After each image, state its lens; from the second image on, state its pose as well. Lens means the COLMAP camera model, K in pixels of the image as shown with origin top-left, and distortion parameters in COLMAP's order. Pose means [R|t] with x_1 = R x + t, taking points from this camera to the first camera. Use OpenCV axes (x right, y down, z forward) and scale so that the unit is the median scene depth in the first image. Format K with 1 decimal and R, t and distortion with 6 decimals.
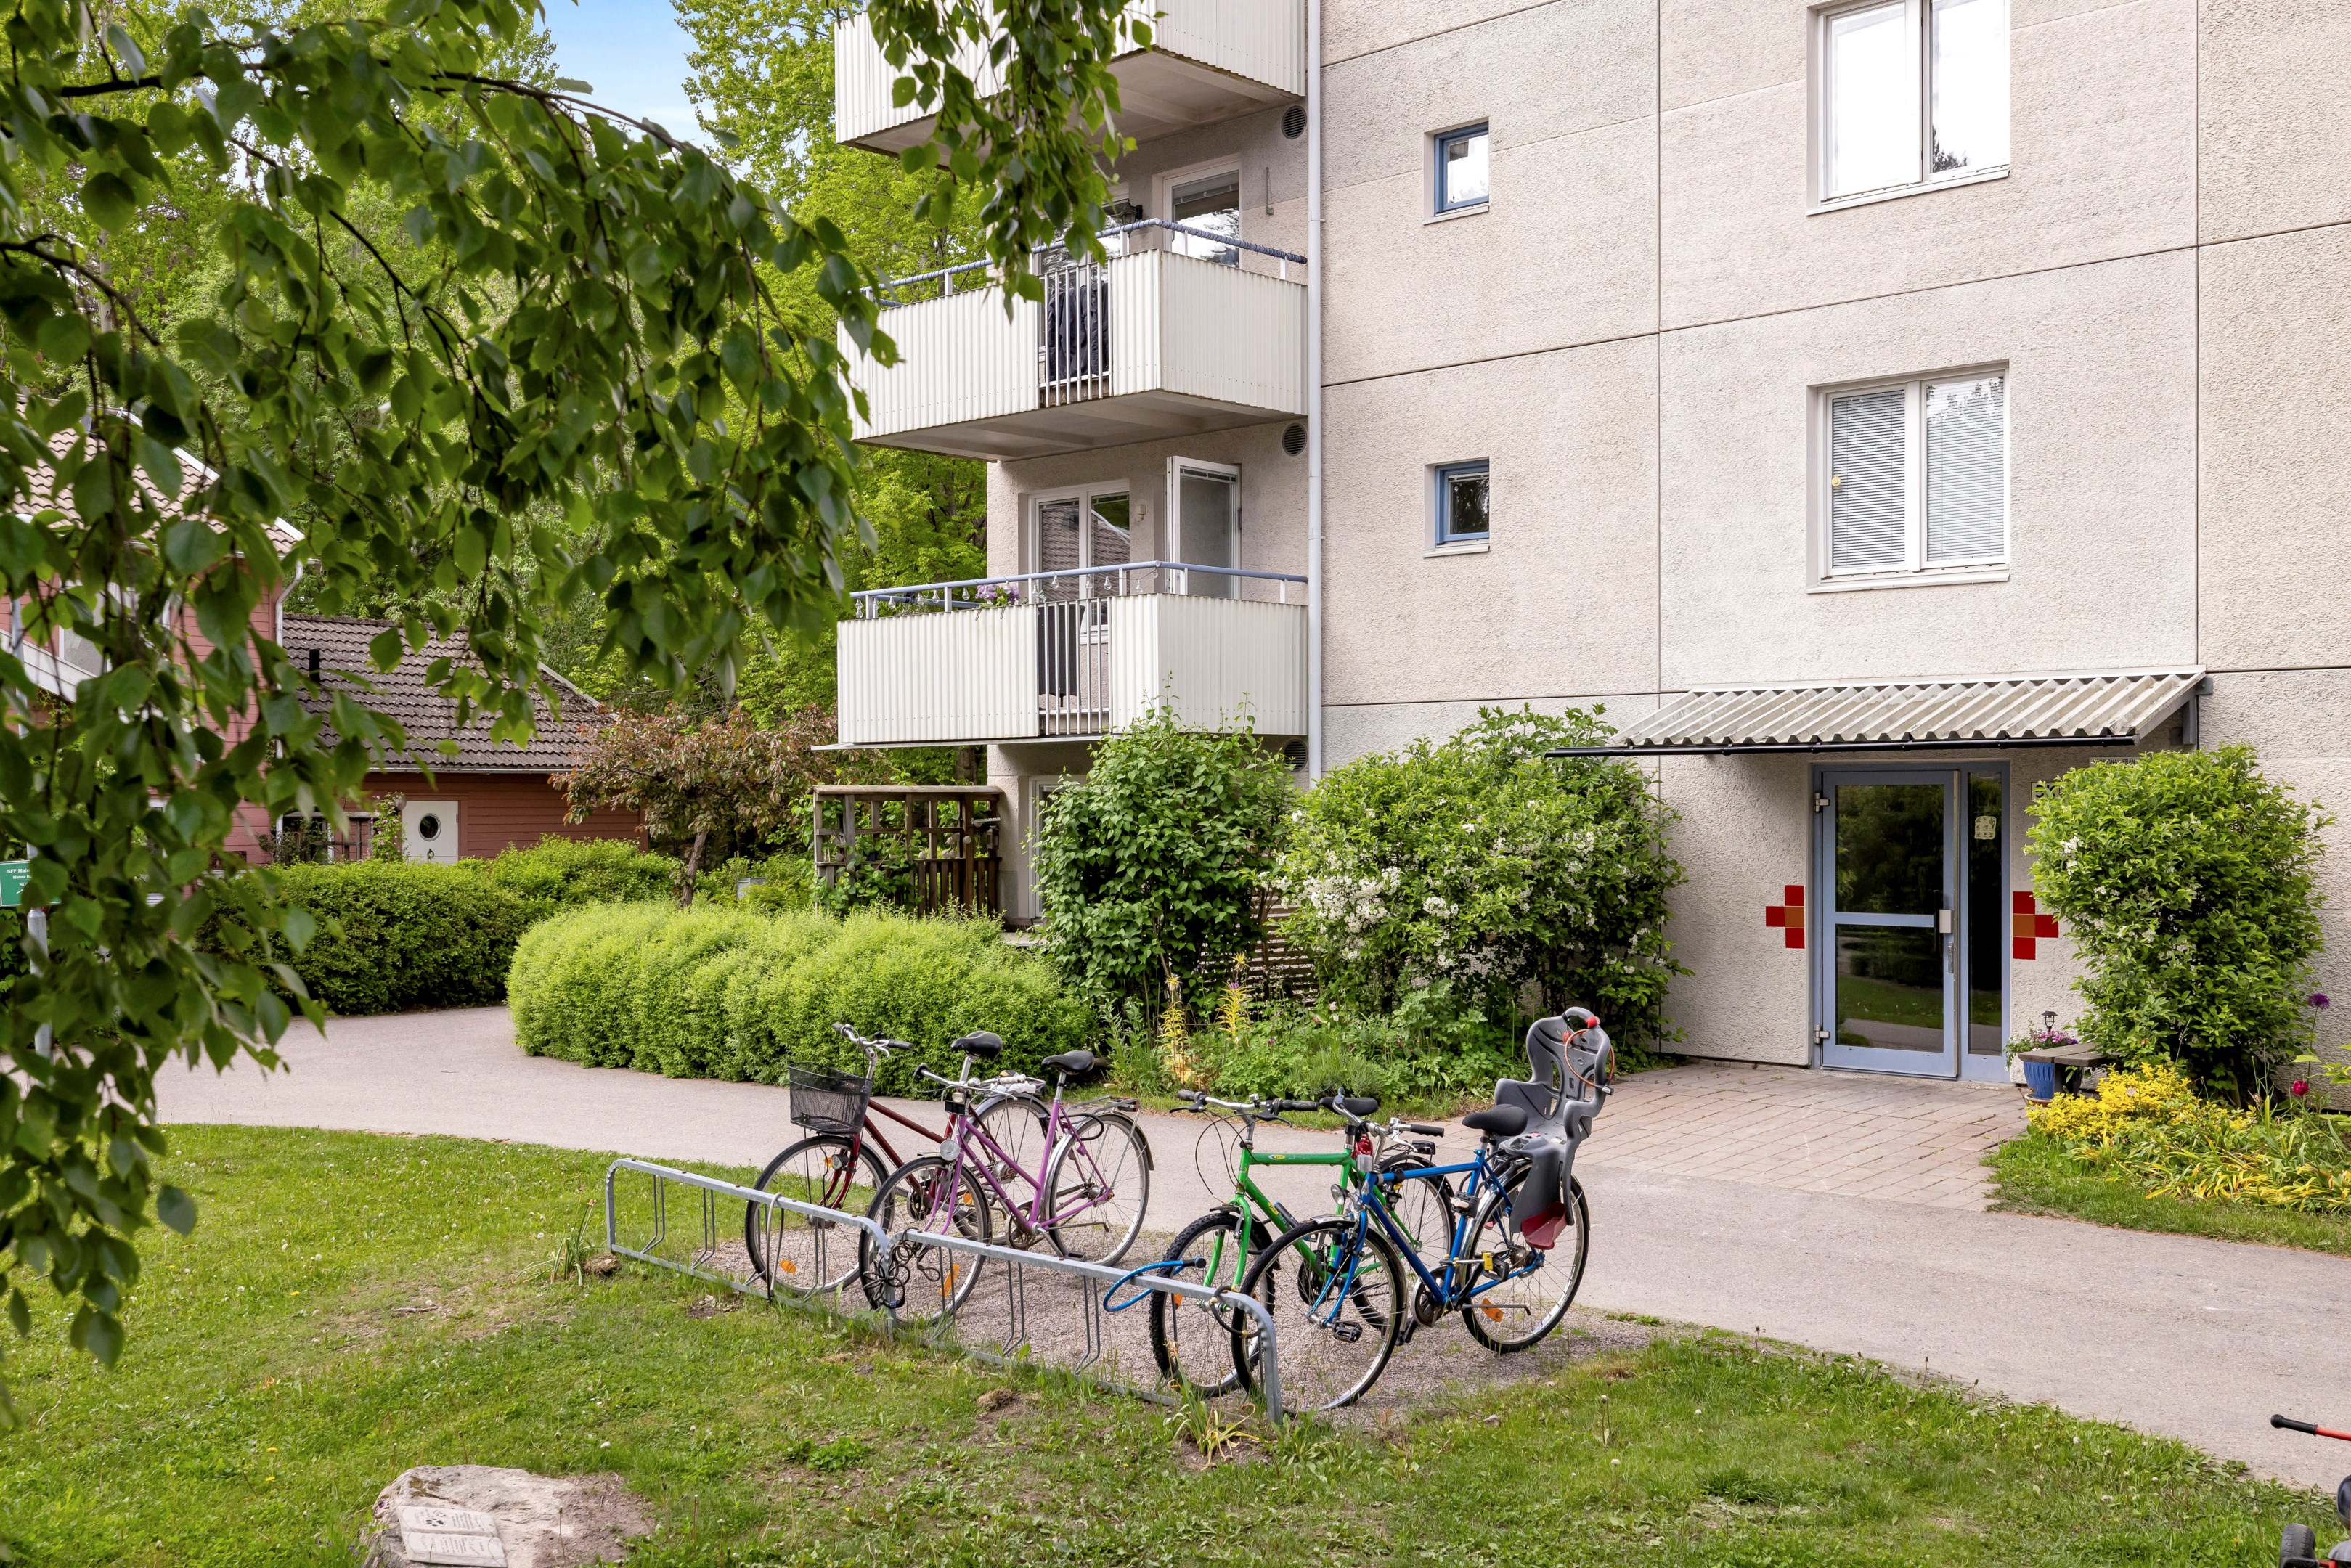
lens RADIAL K [[2206.3, 0, 1172.3], [0, 2206.3, 773.9], [0, 0, 1]] dist [0.001216, 0.000000]
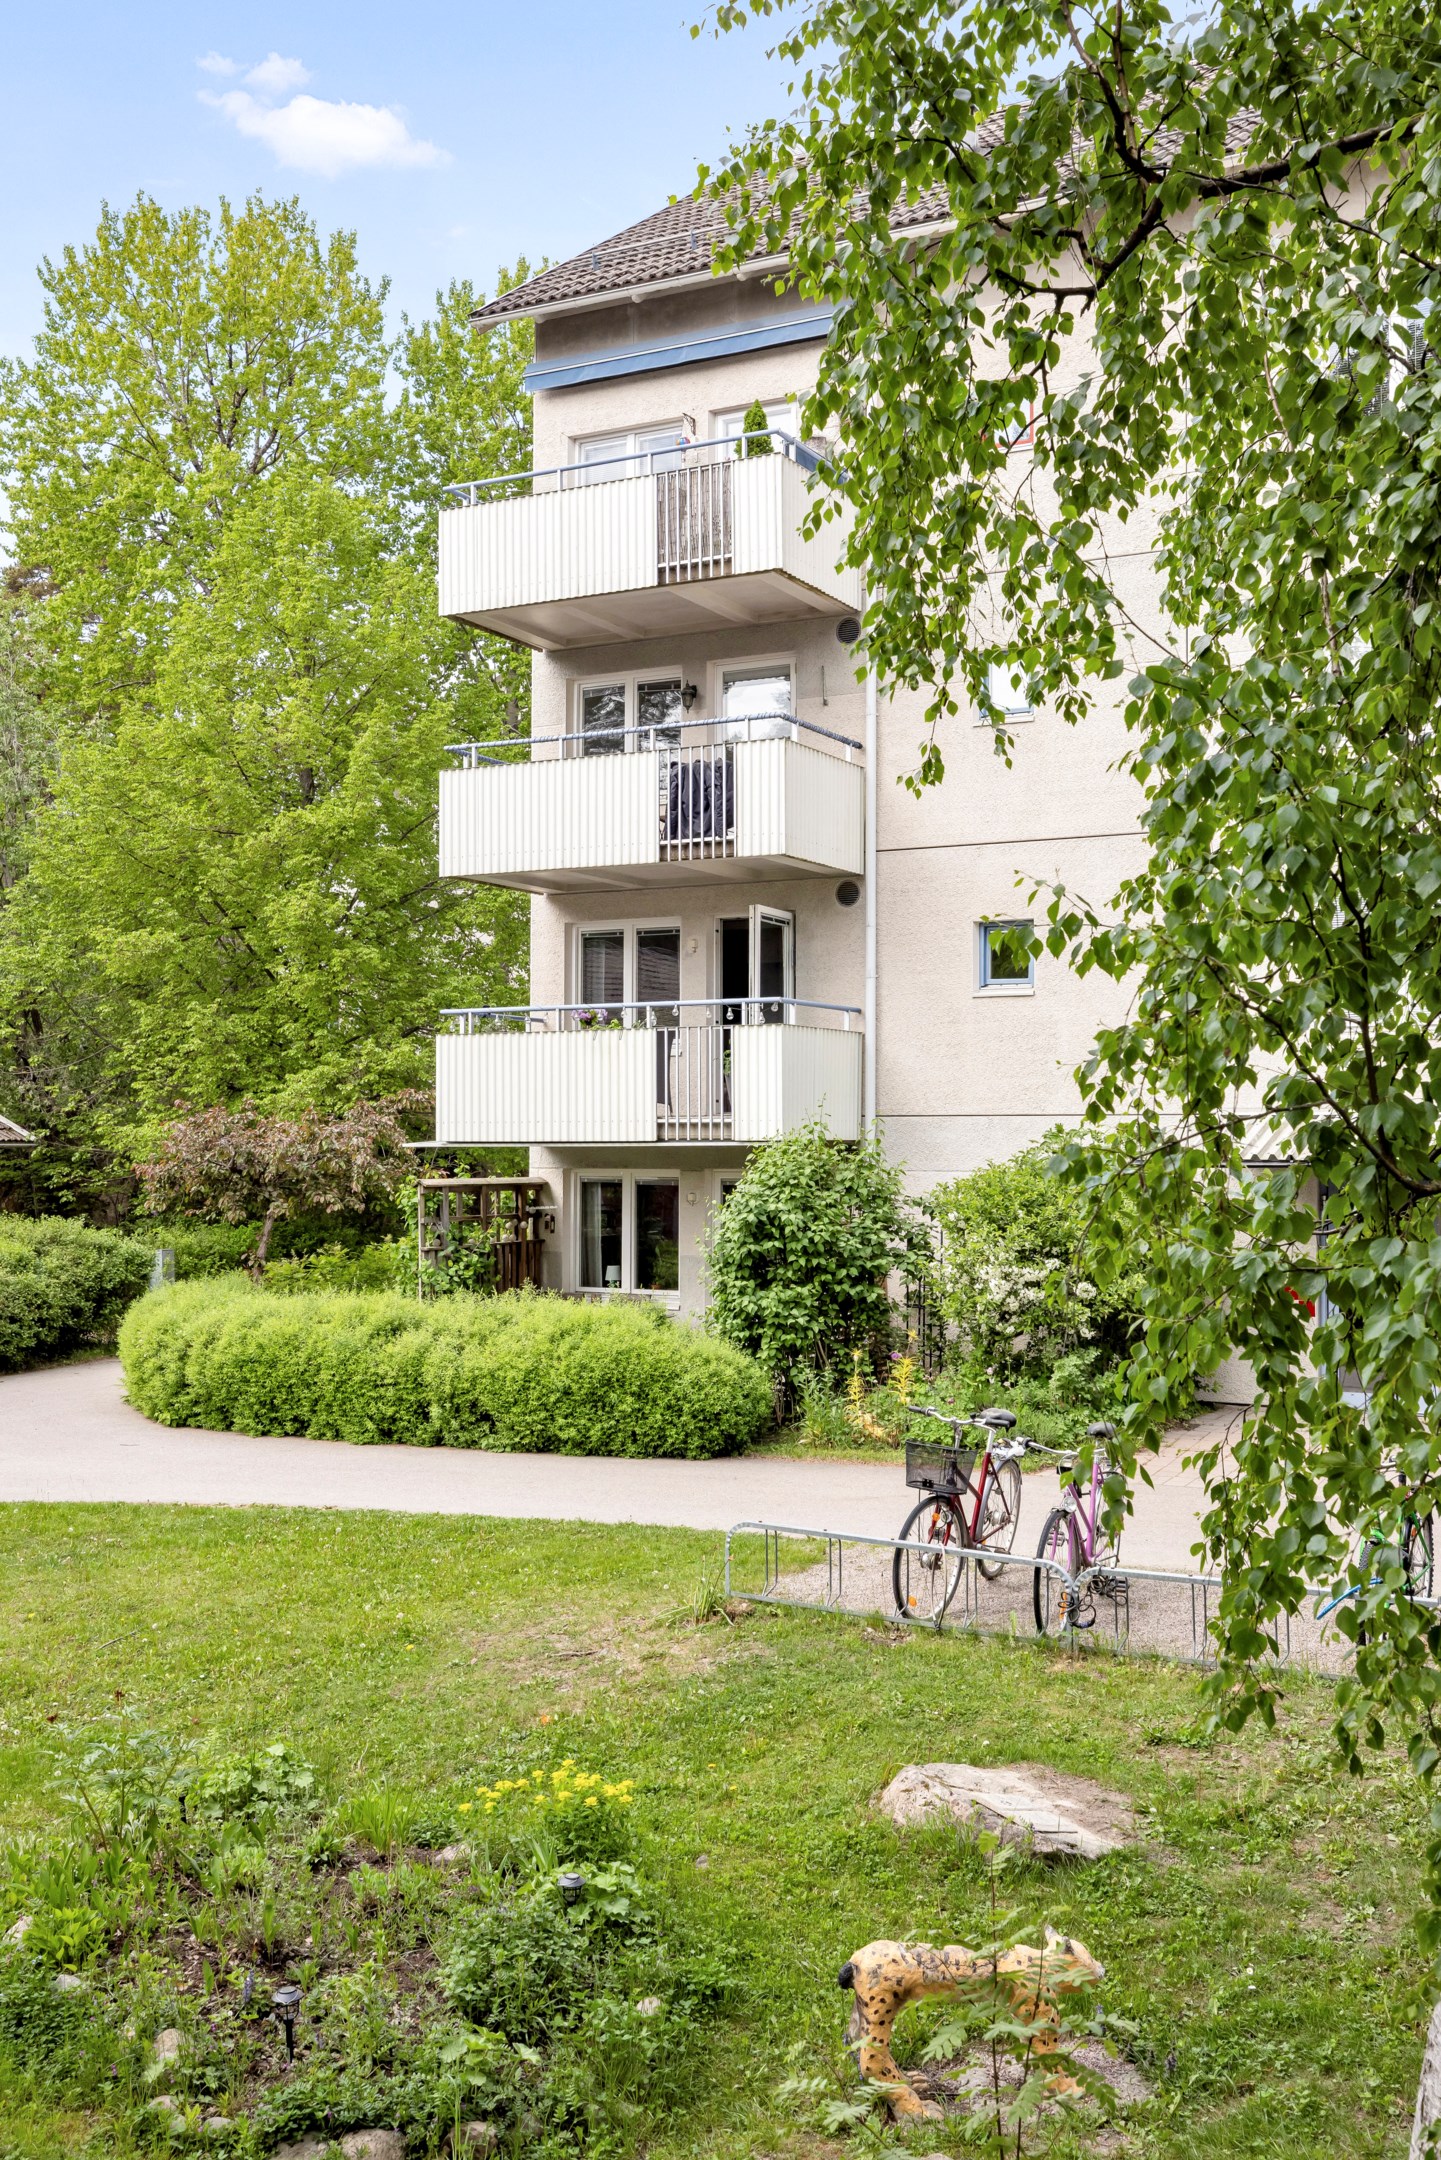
lens RADIAL K [[2027.3, 0, 727.7], [0, 2027.3, 1090.0], [0, 0, 1]] dist [0.001216, 0.000000]
pose [[0.967758, 0.012875, 0.251551, -0.310263], [-0.008079, 0.999766, -0.020088, -0.024151], [-0.251751, 0.017408, 0.967636, -0.053068]]
